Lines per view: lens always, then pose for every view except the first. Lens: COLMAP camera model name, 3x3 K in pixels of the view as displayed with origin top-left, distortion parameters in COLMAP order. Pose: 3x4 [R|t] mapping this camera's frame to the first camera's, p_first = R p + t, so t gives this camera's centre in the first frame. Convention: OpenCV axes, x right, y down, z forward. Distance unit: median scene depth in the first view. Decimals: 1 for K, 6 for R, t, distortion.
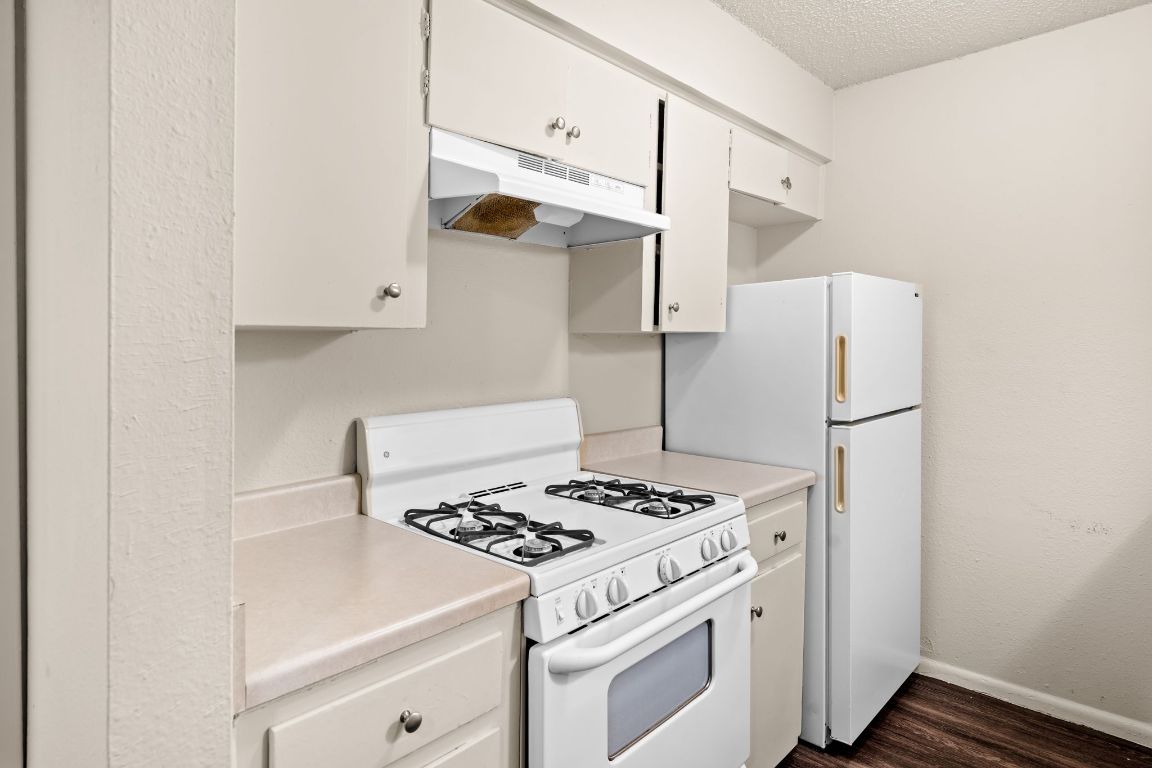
lens RADIAL K [[636.9, 0, 579.0], [0, 636.9, 353.8], [0, 0, 1]] dist [0.014354, -0.001056]
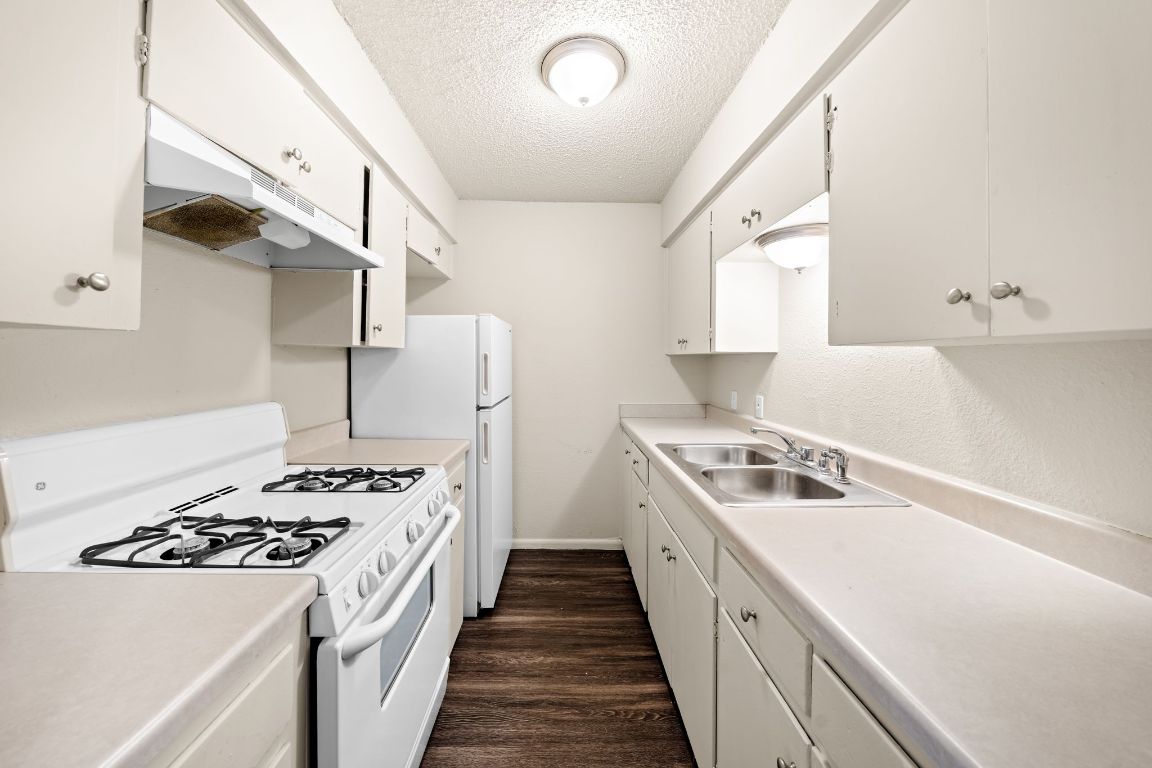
lens RADIAL K [[398.2, 0, 571.5], [0, 398.2, 362.3], [0, 0, 1]] dist [-0.000446, 0.000006]
pose [[0.721899, 0.011252, 0.691907, -0.130376], [-0.007674, 0.999936, -0.008255, 0.001565], [-0.691955, 0.000650, 0.721940, 0.140615]]
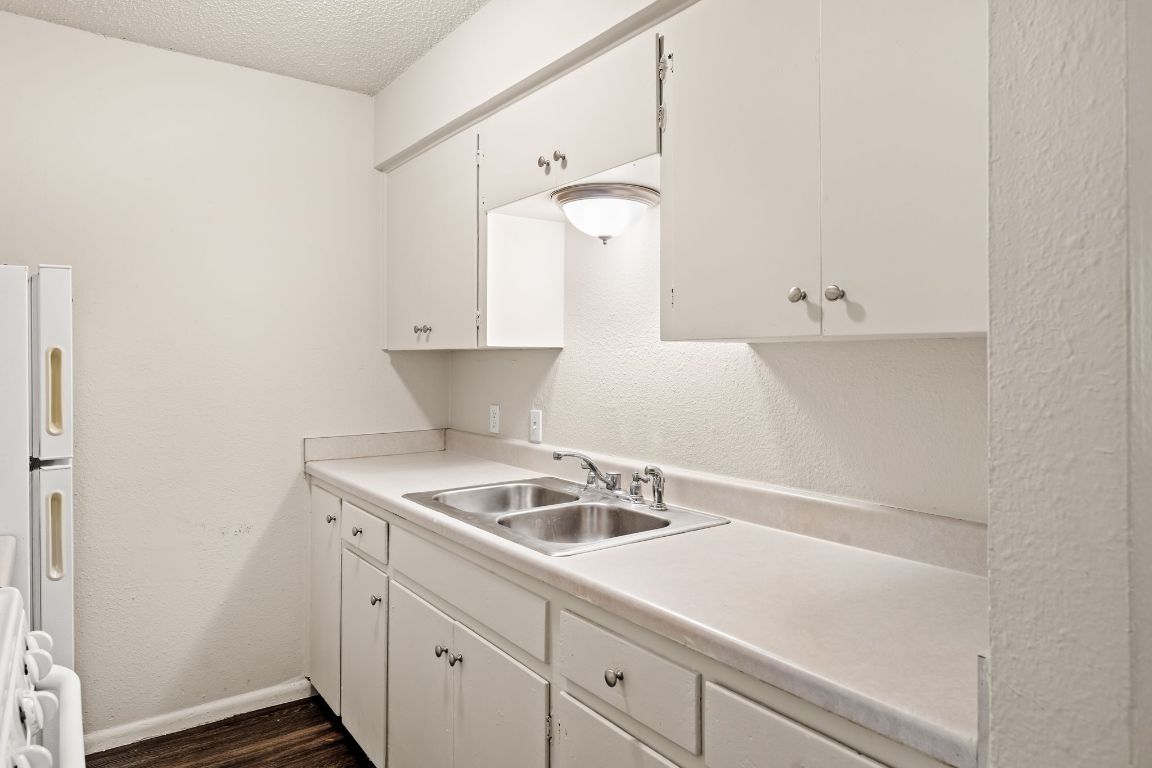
lens RADIAL K [[718.4, 0, 562.5], [0, 718.4, 363.3], [0, 0, 1]] dist [0.010404, 0.001080]
pose [[0.198079, 0.004916, 0.980174, -0.329763], [0.007923, 0.999947, -0.006616, 0.001171], [-0.980154, 0.009077, 0.198030, 0.247168]]
